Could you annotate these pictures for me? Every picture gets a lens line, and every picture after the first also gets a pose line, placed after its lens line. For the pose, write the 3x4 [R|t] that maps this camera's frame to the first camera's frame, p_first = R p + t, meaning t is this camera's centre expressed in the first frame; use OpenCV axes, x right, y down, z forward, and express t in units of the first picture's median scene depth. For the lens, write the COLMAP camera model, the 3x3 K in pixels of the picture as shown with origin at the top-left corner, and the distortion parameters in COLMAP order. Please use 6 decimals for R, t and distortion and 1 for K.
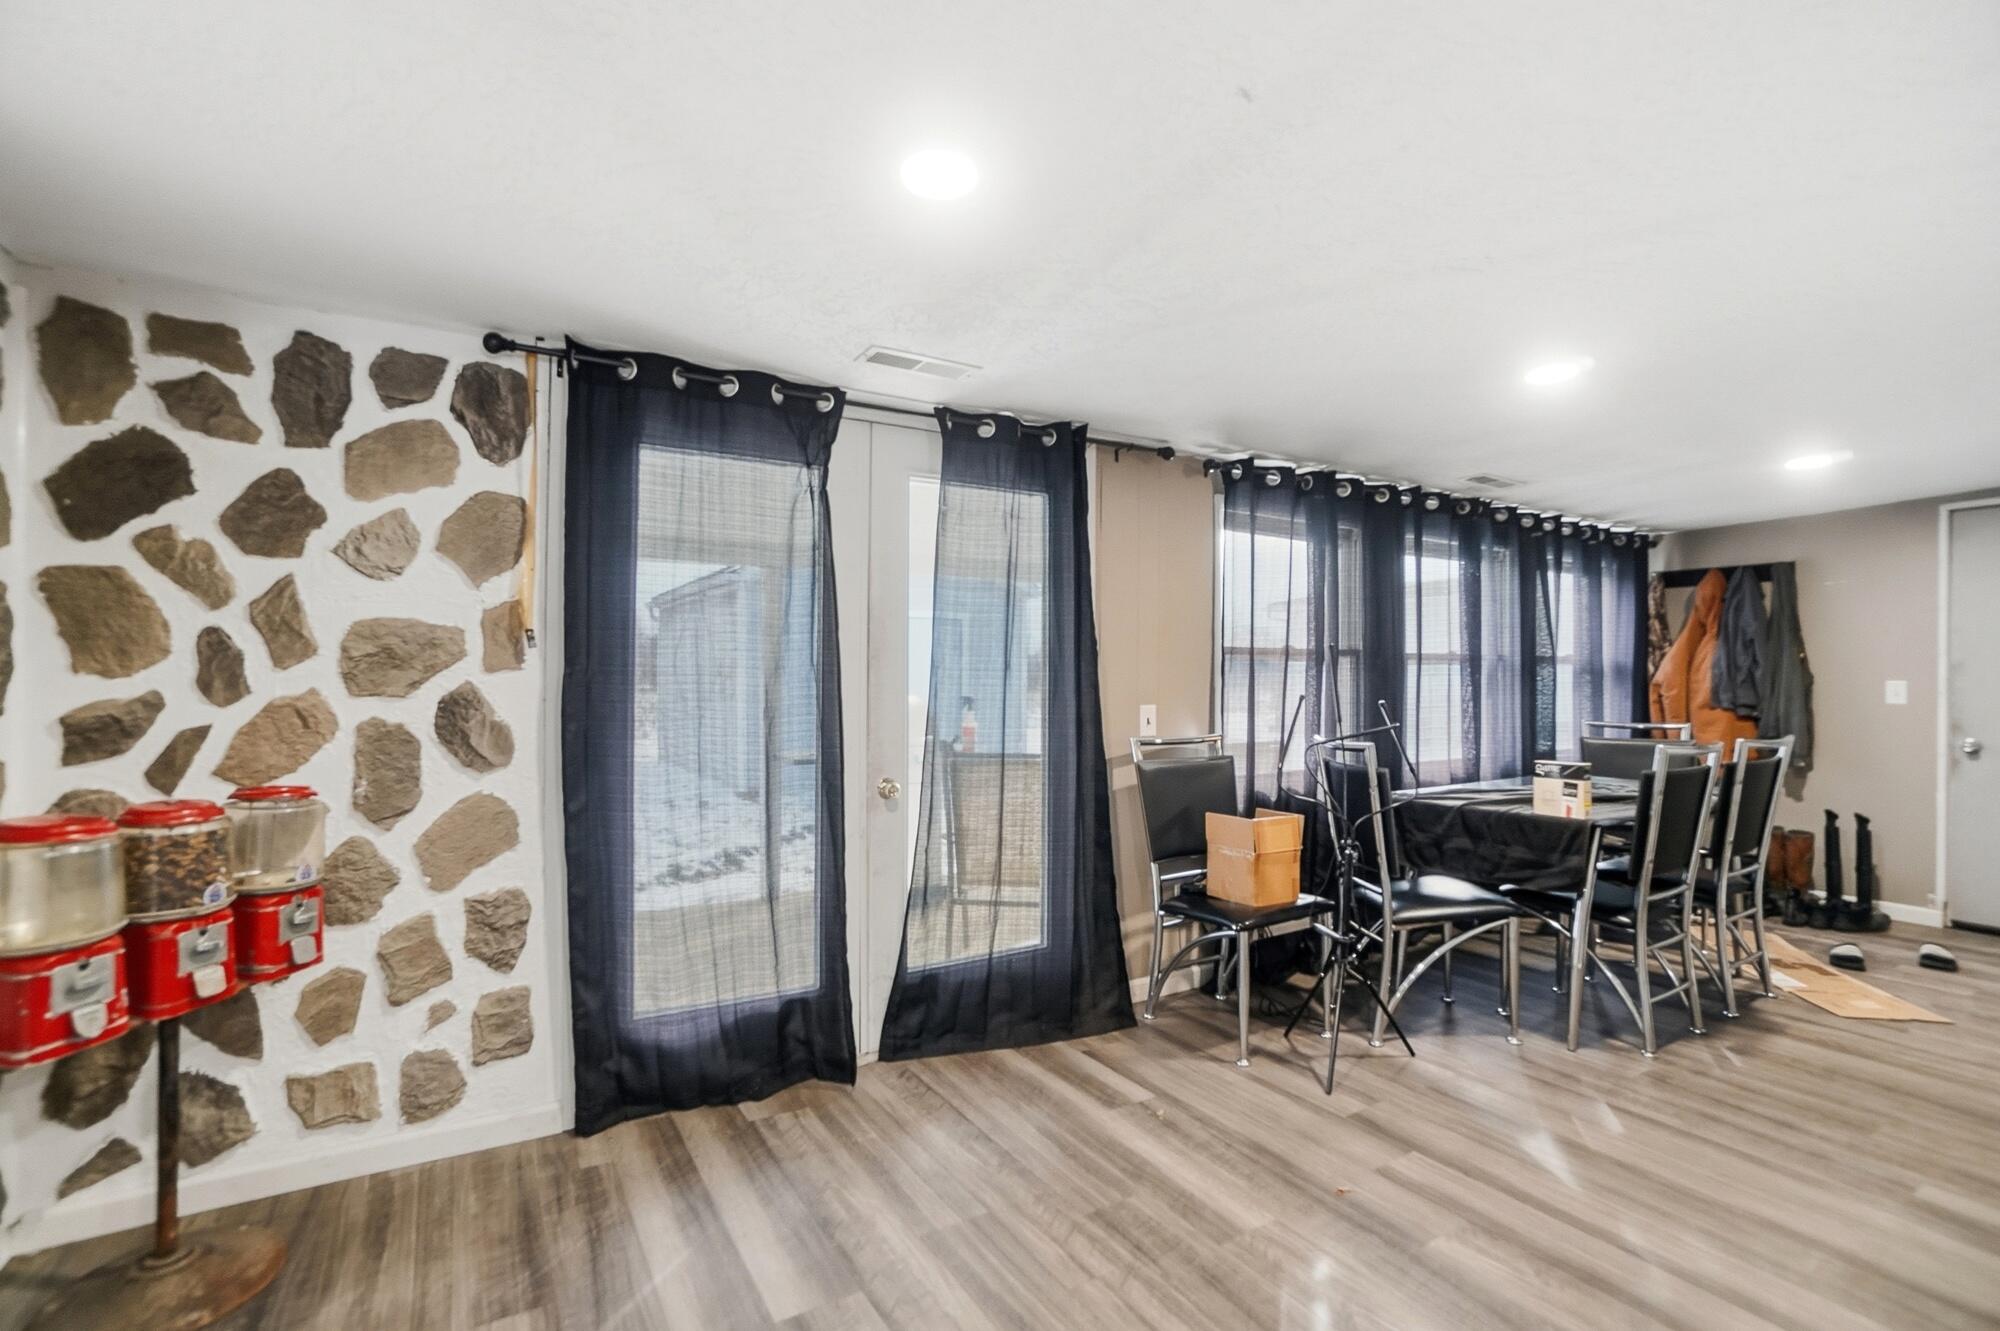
lens RADIAL K [[893.3, 0, 992.4], [0, 893.3, 672.4], [0, 0, 1]] dist [-0.062538, 0.022454]
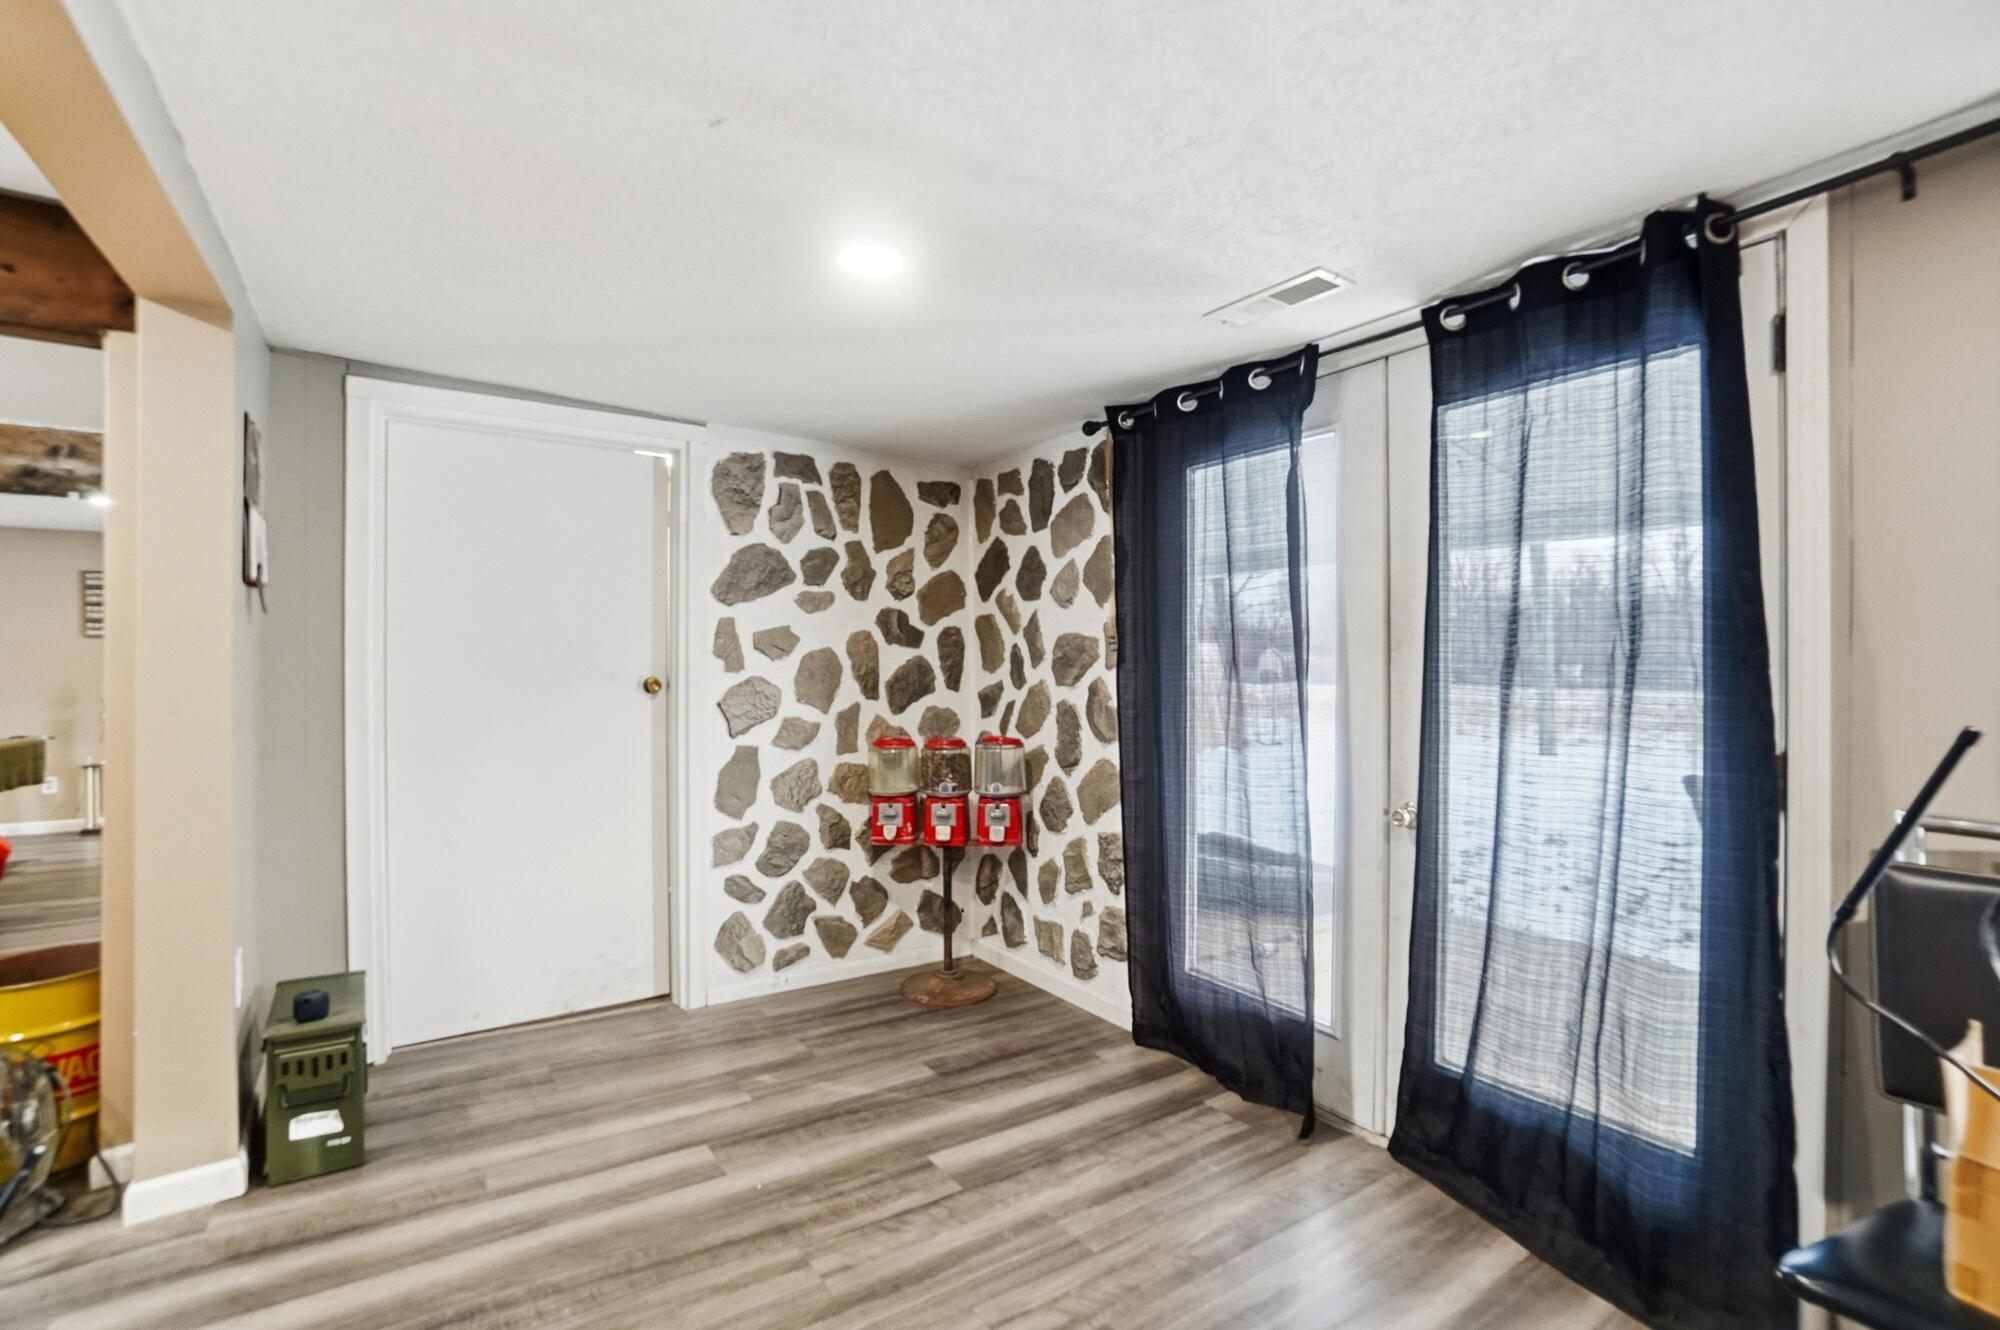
lens RADIAL K [[910.8, 0, 998.0], [0, 910.8, 680.9], [0, 0, 1]] dist [-0.038523, 0.000218]
pose [[0.062921, 0.009617, -0.997972, 0.846882], [0.003347, 0.999946, 0.009847, 0.003182], [0.998013, -0.003959, 0.062885, 0.767202]]
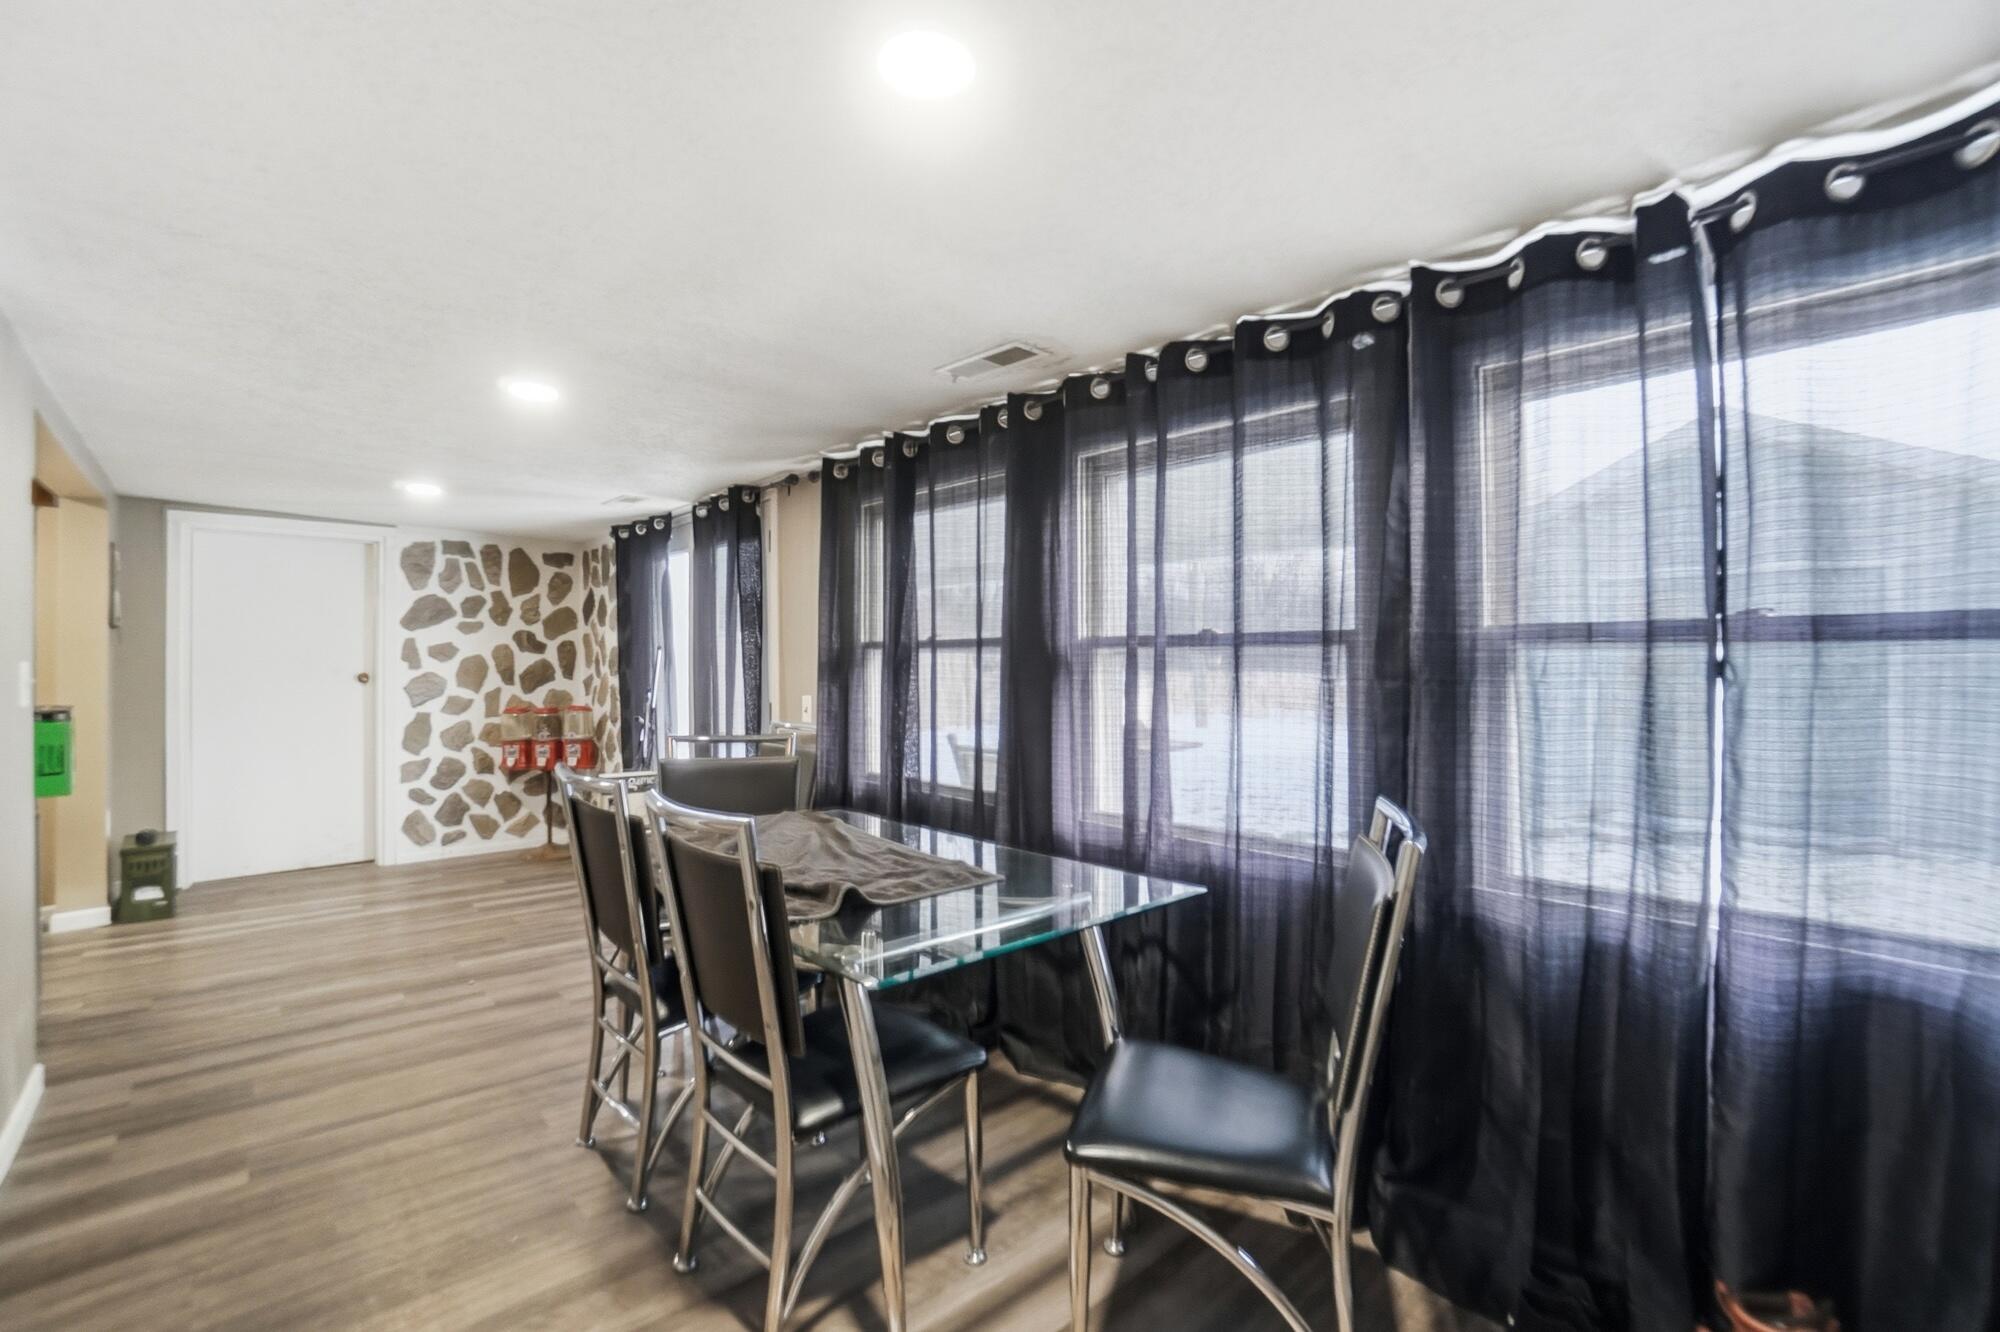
lens RADIAL K [[897.7, 0, 988.7], [0, 897.7, 654.8], [0, 0, 1]] dist [-0.061673, 0.025038]
pose [[0.195766, -0.008300, -0.980615, 2.117182], [0.008202, 0.999943, -0.006826, -0.009448], [0.980616, -0.006707, 0.195823, 1.555216]]
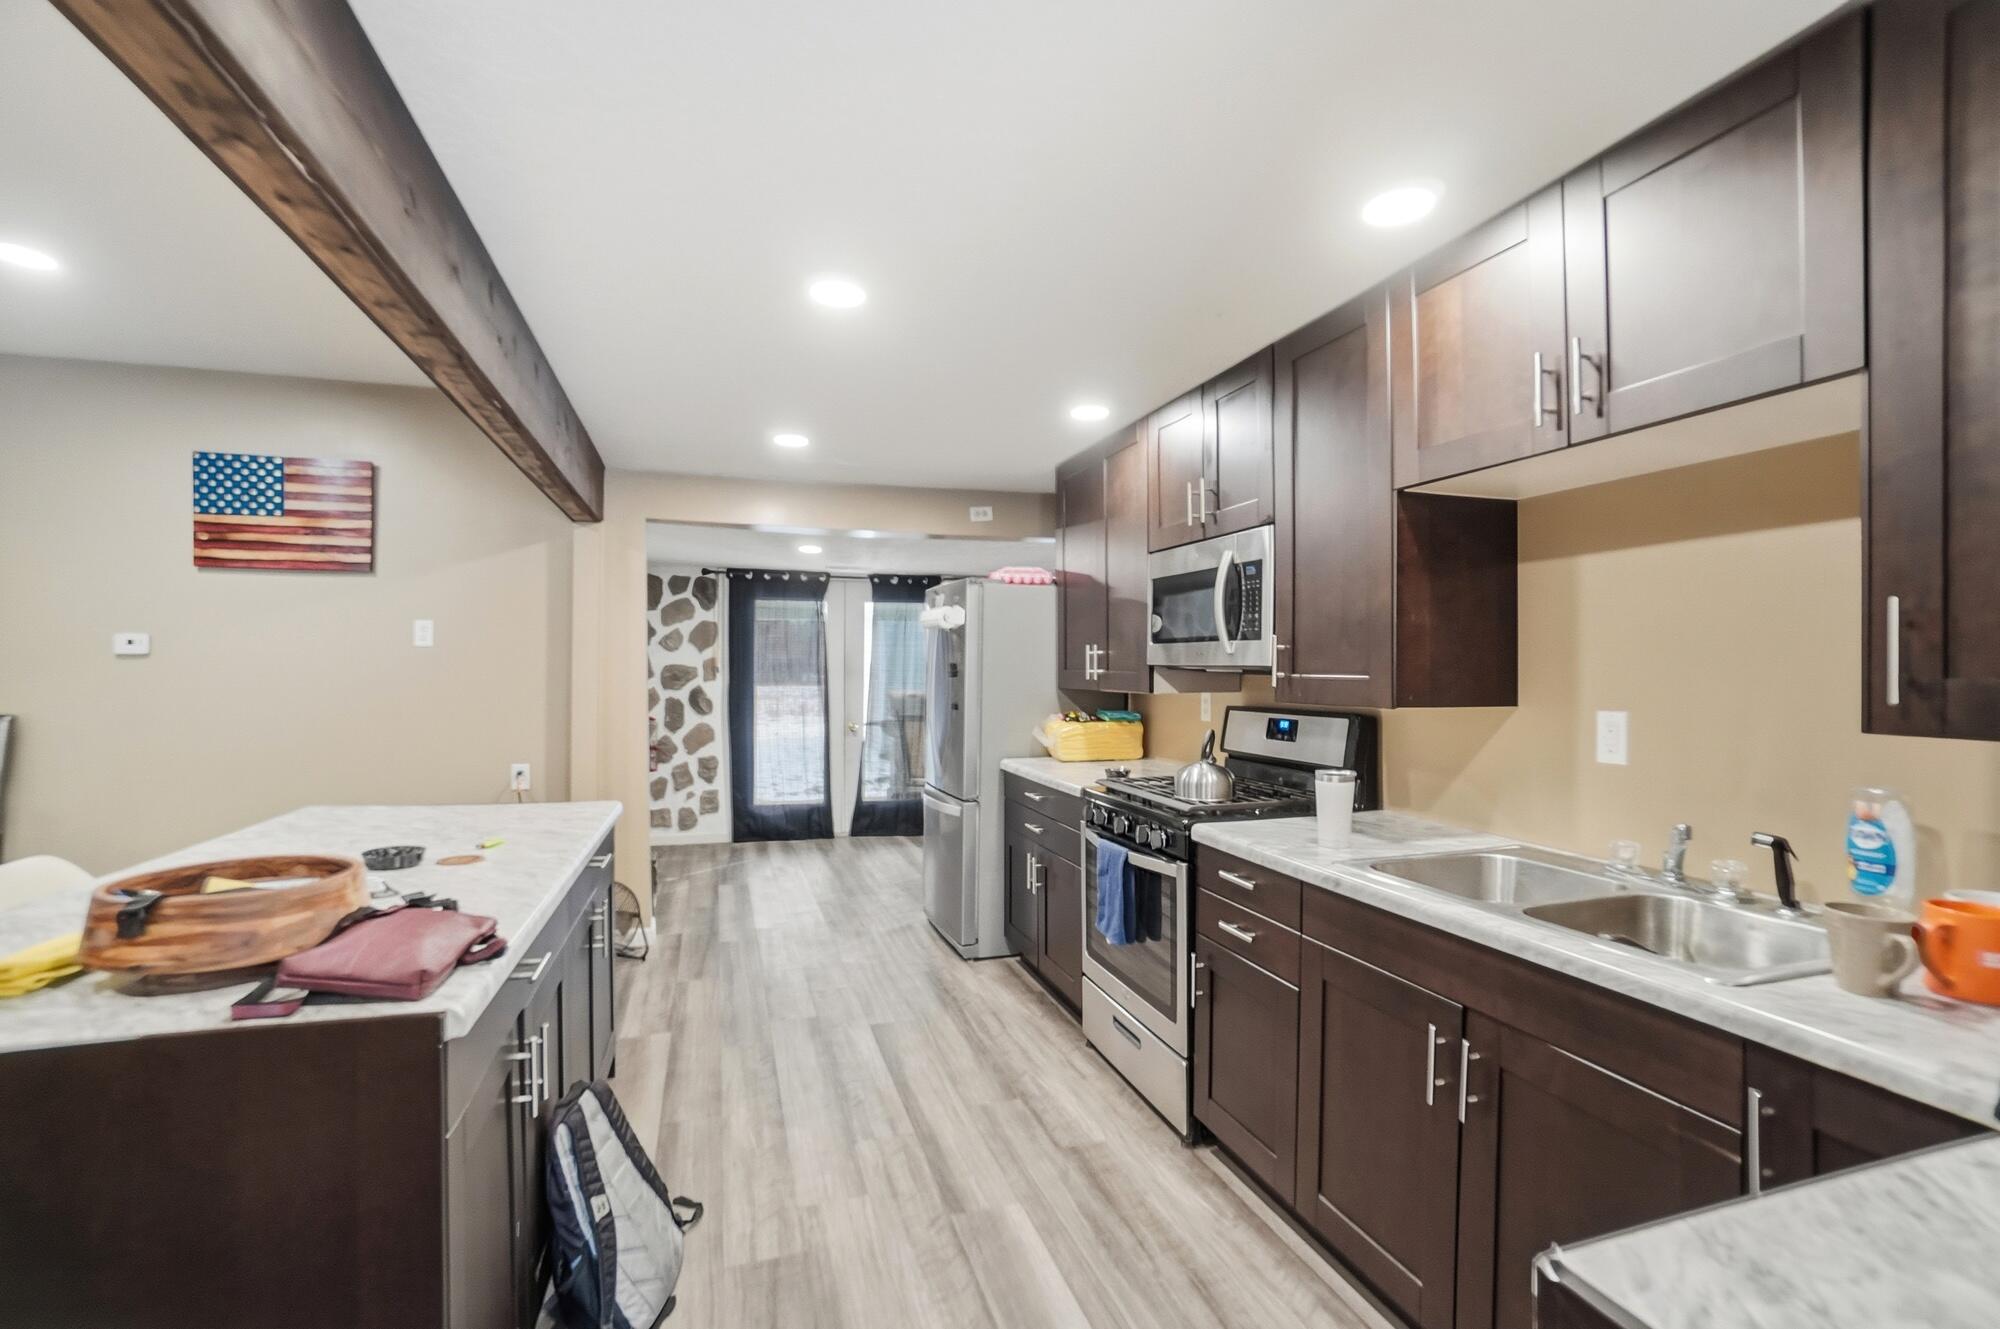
lens RADIAL K [[910.8, 0, 998.0], [0, 910.8, 680.4], [0, 0, 1]] dist [-0.038523, 0.000218]
pose [[0.971185, 0.004733, -0.238281, 1.150068], [0.000114, 0.999793, 0.020324, -0.068266], [0.238328, -0.019766, 0.970984, -1.791465]]
